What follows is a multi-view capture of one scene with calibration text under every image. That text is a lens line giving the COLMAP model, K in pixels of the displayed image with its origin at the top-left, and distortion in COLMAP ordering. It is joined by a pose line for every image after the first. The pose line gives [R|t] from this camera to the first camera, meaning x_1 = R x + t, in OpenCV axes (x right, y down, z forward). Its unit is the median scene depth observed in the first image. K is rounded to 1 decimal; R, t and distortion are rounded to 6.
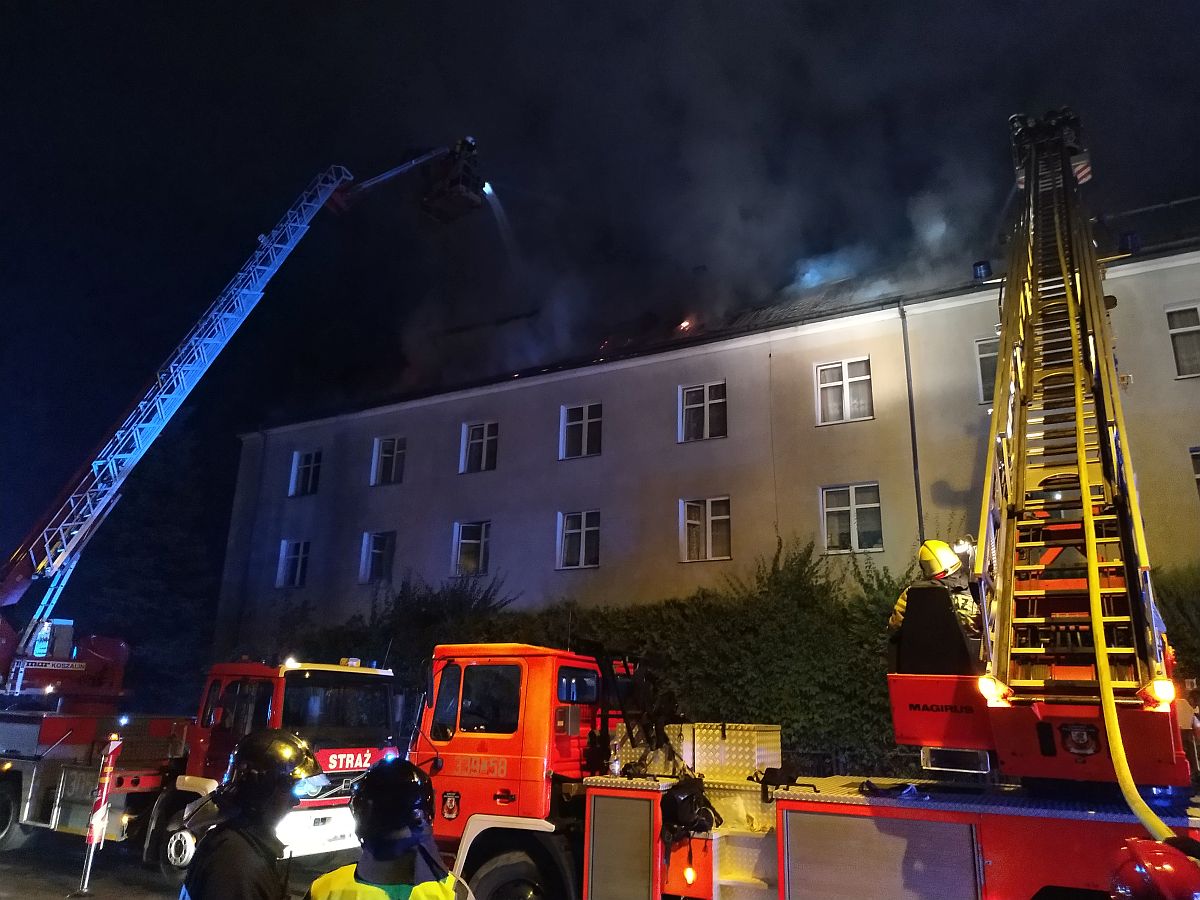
lens RADIAL K [[866.6, 0, 612.0], [0, 866.6, 454.3], [0, 0, 1]] dist [0.007801, -0.022231]
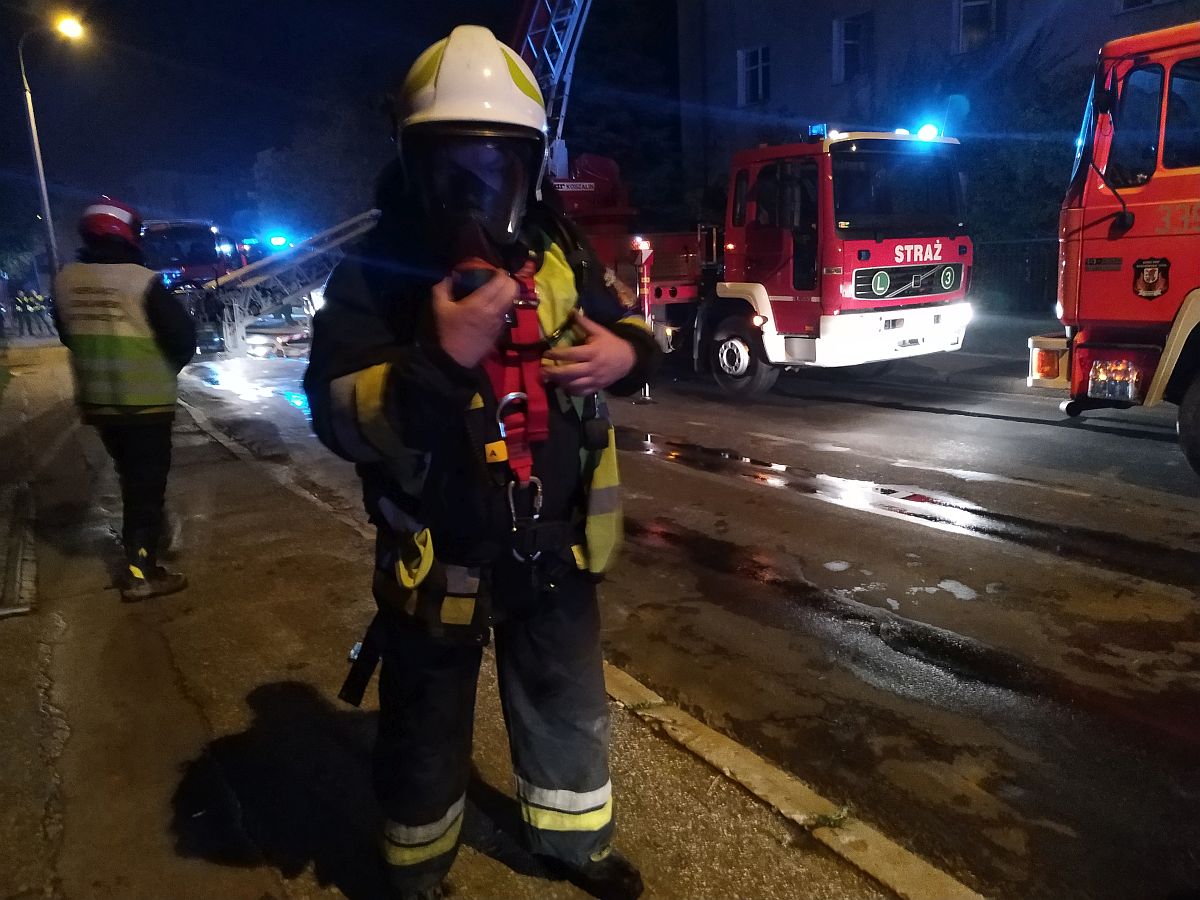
lens RADIAL K [[866.6, 0, 598.7], [0, 866.6, 452.8], [0, 0, 1]] dist [0.007801, -0.022231]
pose [[0.879362, 0.038268, -0.474614, -0.179379], [0.198169, 0.876924, 0.437873, 0.111003], [0.432957, -0.479103, 0.763550, 0.184729]]
